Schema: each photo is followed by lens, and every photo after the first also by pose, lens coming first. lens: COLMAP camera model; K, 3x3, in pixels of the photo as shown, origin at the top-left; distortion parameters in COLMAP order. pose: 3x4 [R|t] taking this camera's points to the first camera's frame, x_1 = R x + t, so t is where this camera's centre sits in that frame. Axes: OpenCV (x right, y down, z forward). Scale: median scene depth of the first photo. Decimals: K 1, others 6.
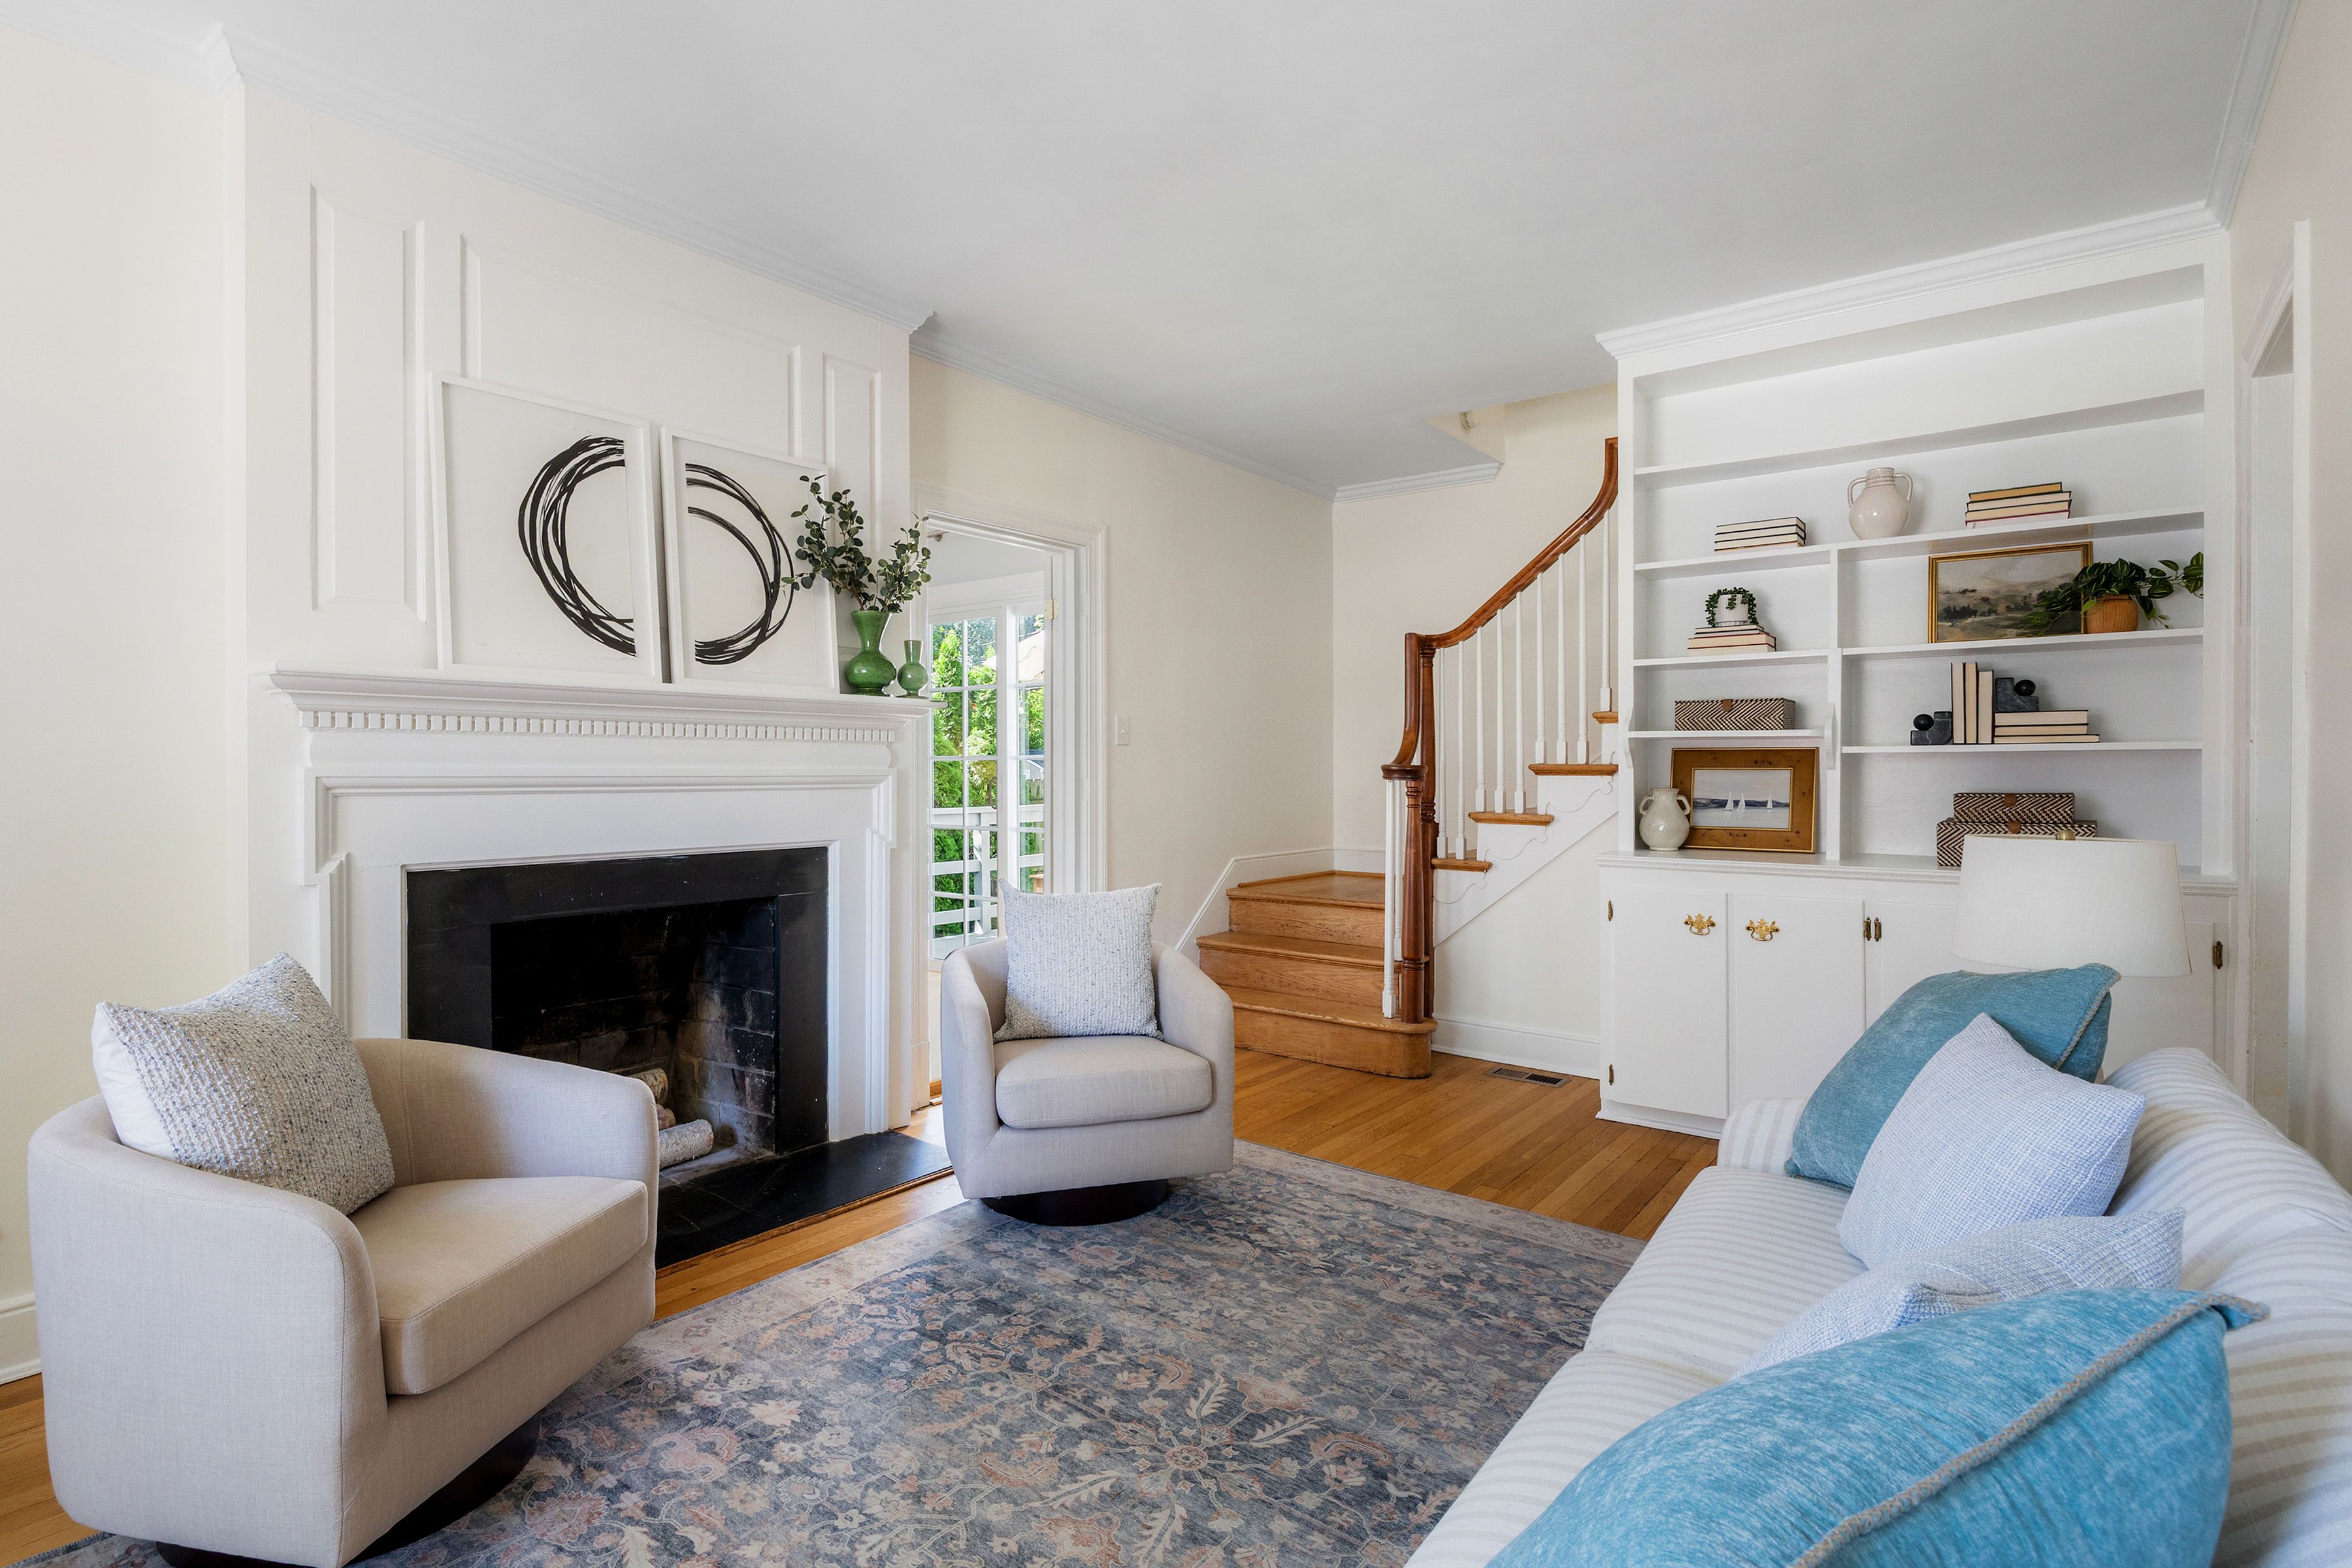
lens RADIAL K [[1140.6, 0, 1172.8], [0, 1140.6, 776.7], [0, 0, 1]] dist [-0.015524, -0.000012]
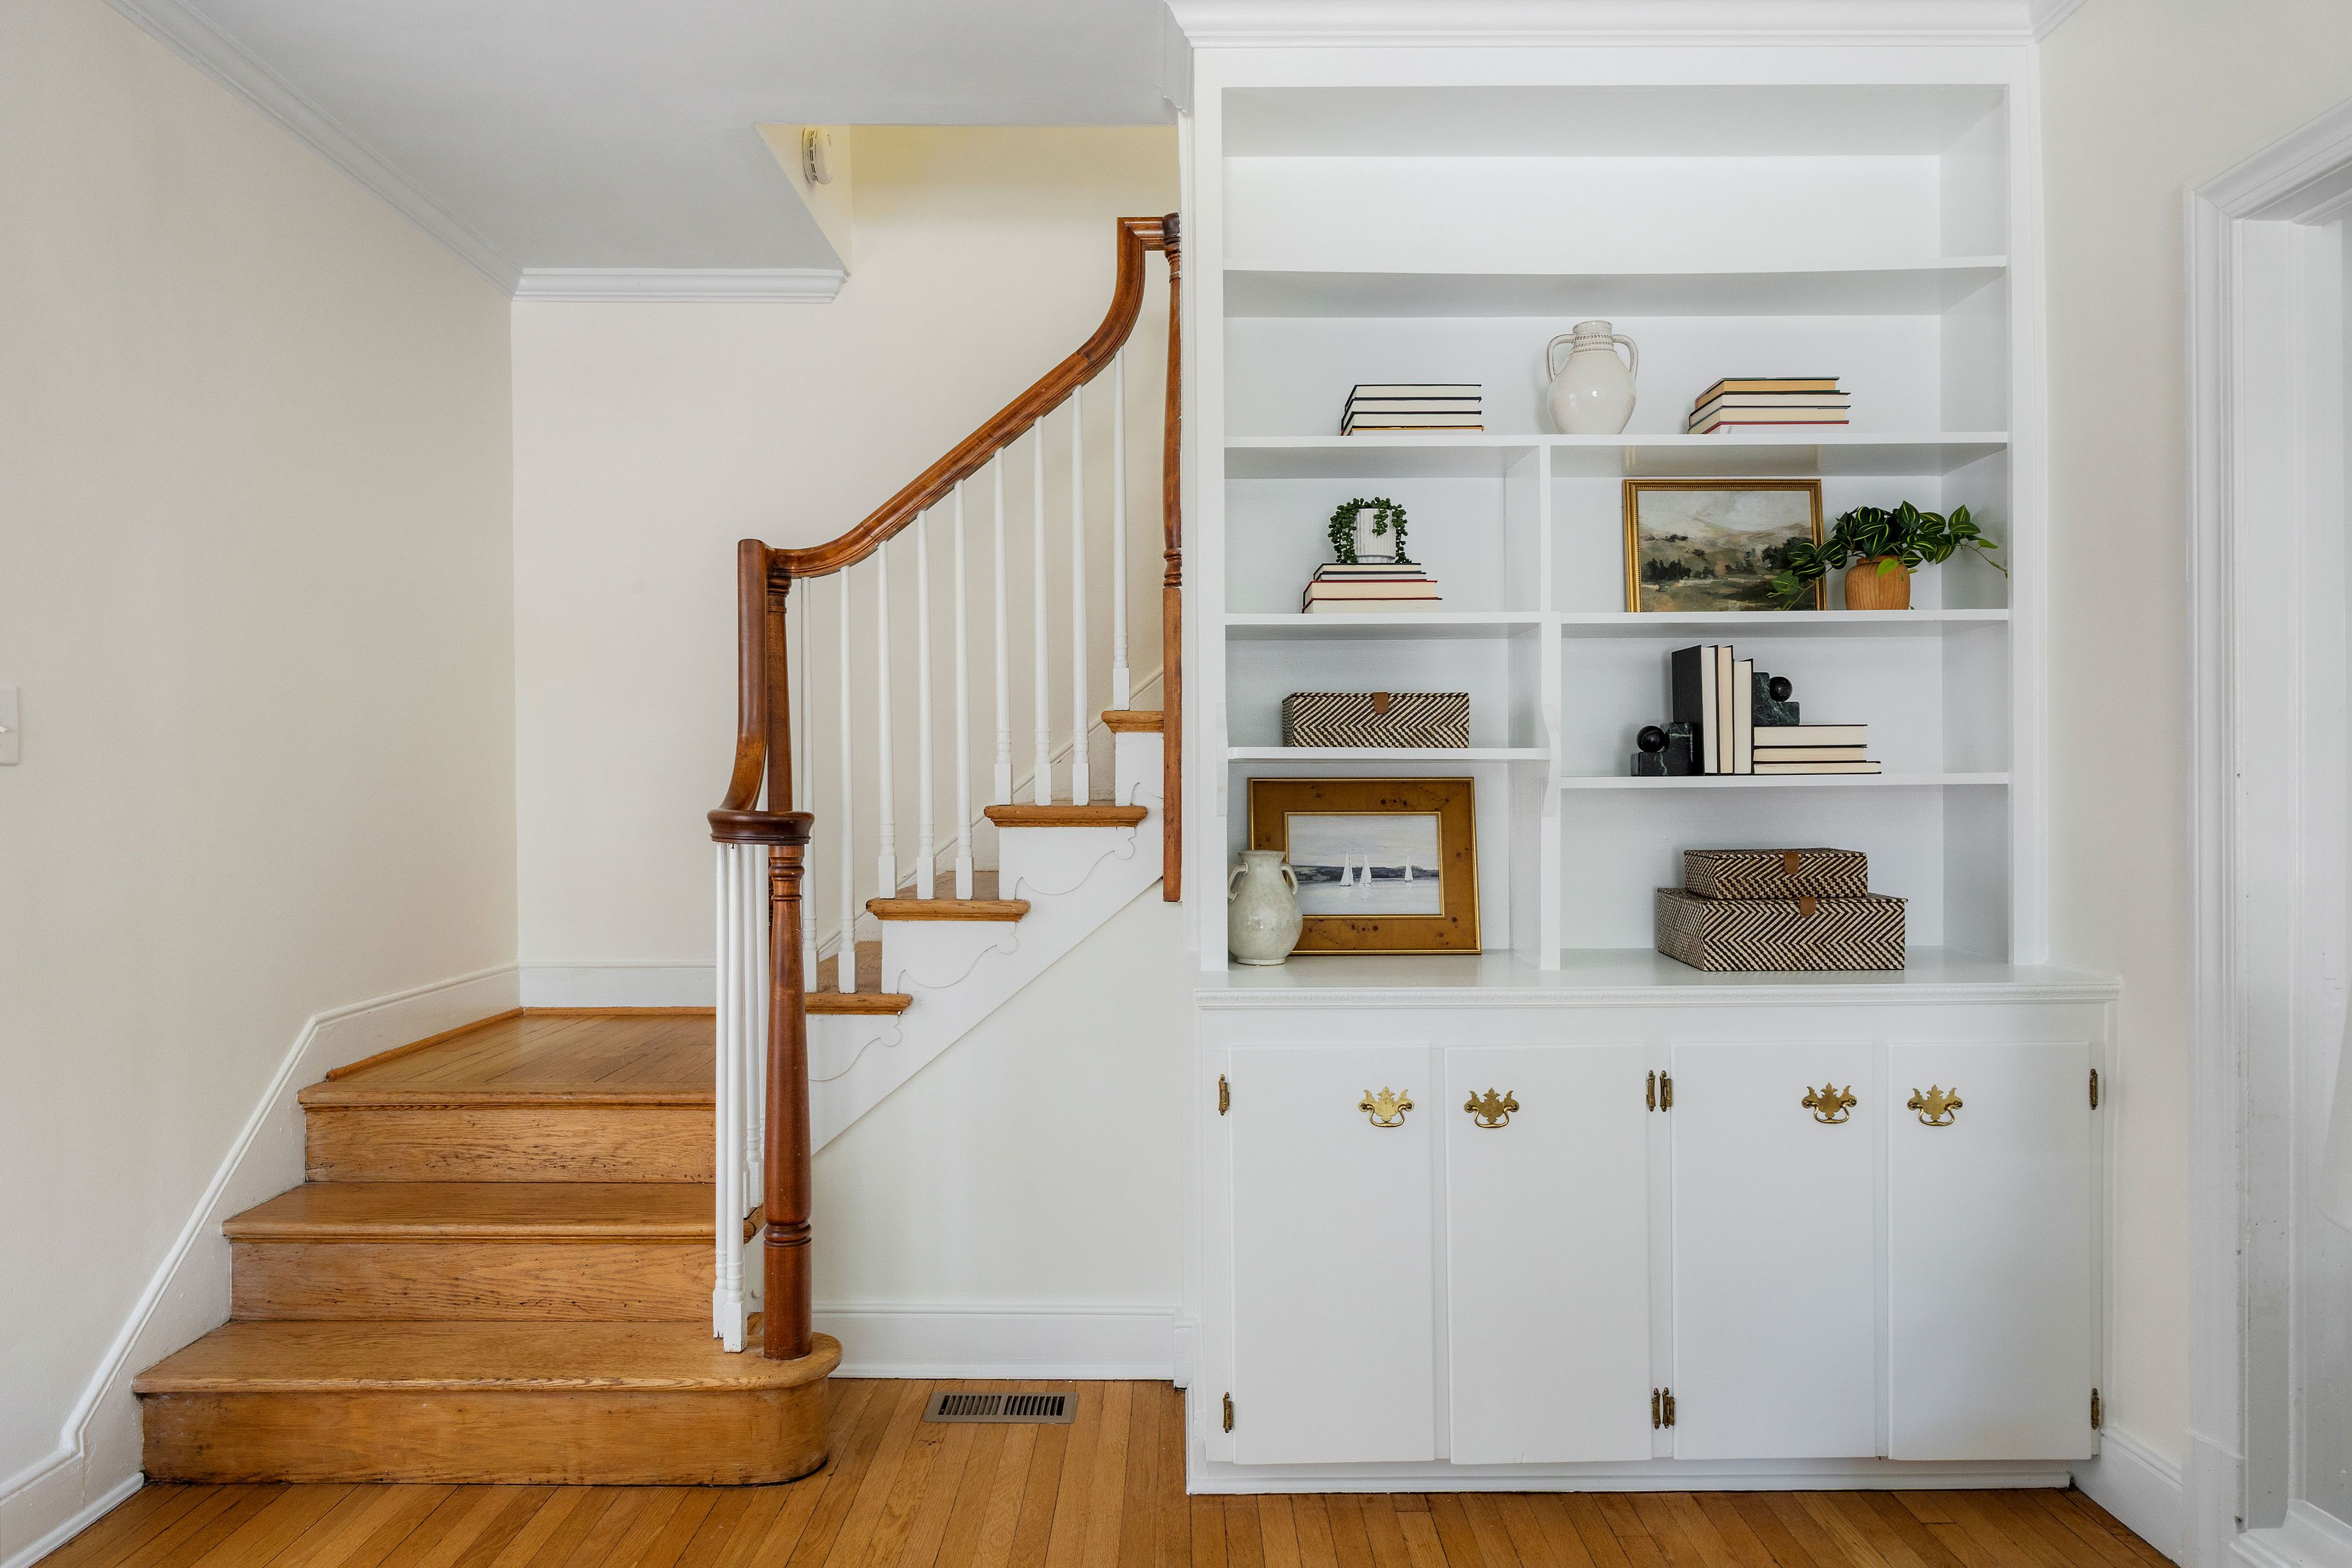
lens RADIAL K [[1446.0, 0, 1175.4], [0, 1446.0, 794.9], [0, 0, 1]] dist [-0.004714, 0.001079]
pose [[0.797277, -0.005683, 0.603587, -0.026984], [0.008743, 0.999960, -0.002133, -0.016635], [-0.603551, 0.006977, 0.797294, 0.488629]]
